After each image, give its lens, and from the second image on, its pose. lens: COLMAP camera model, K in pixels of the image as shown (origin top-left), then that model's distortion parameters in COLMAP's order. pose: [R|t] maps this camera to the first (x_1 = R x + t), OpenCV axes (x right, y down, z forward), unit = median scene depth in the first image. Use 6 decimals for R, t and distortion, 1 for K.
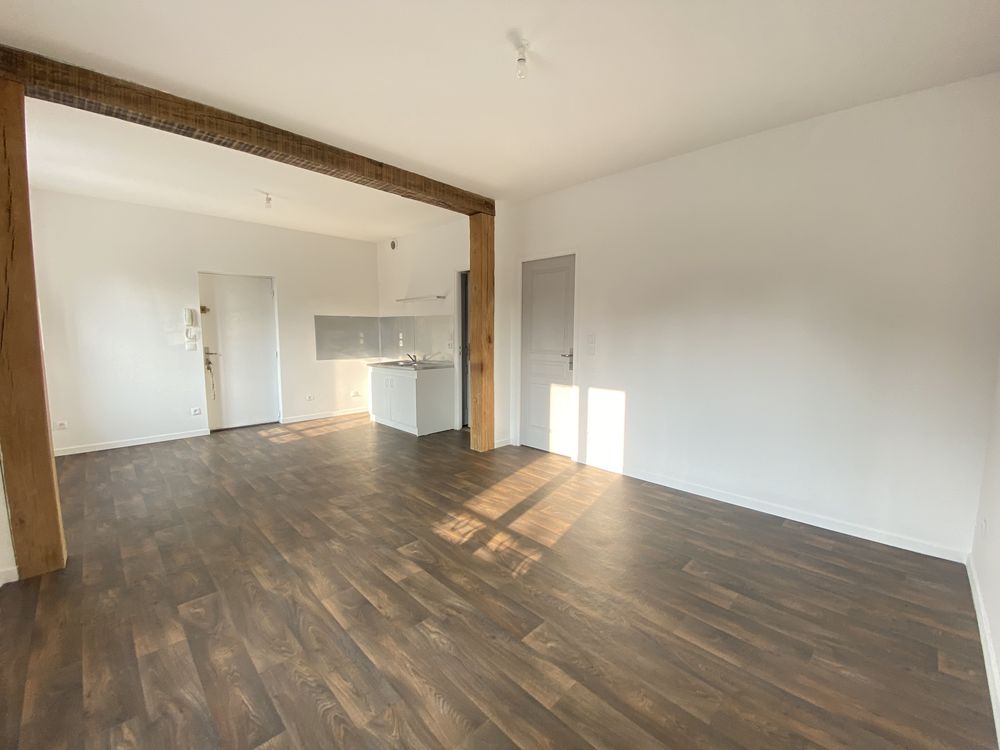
lens RADIAL K [[405.3, 0, 499.0], [0, 405.3, 360.4], [0, 0, 1]] dist [0.023563, -0.017712]
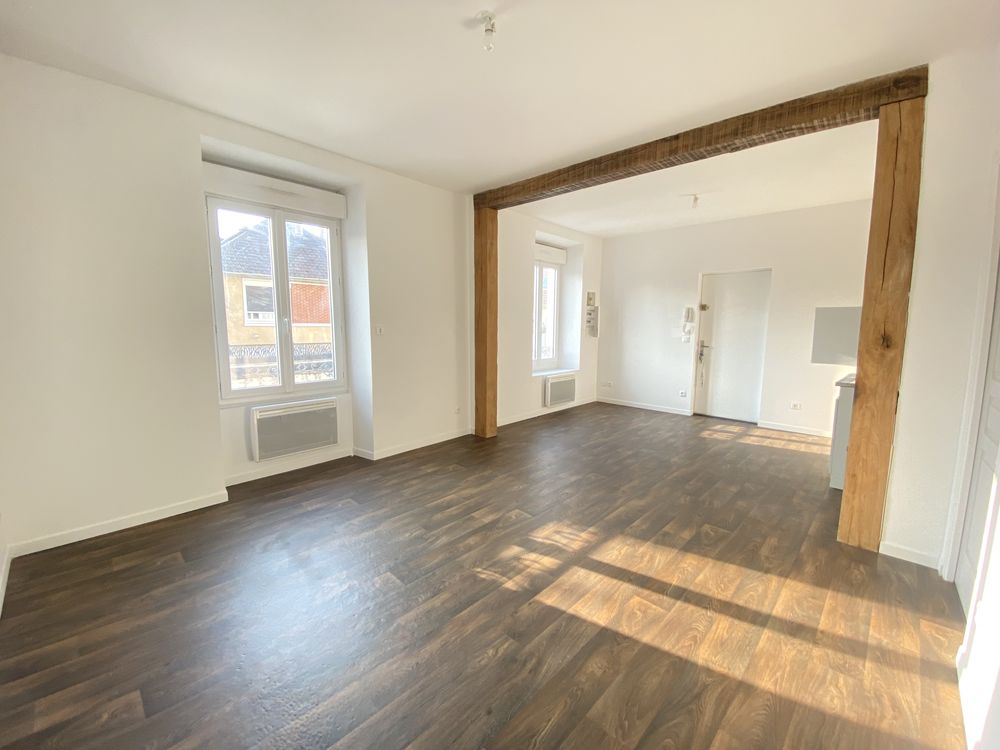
lens RADIAL K [[415.2, 0, 510.6], [0, 415.2, 361.2], [0, 0, 1]] dist [0.040601, -0.028805]
pose [[0.031456, 0.089486, -0.995491, 0.683165], [-0.086098, 0.992525, 0.086499, -0.047291], [0.995790, 0.082989, 0.038926, 0.679807]]
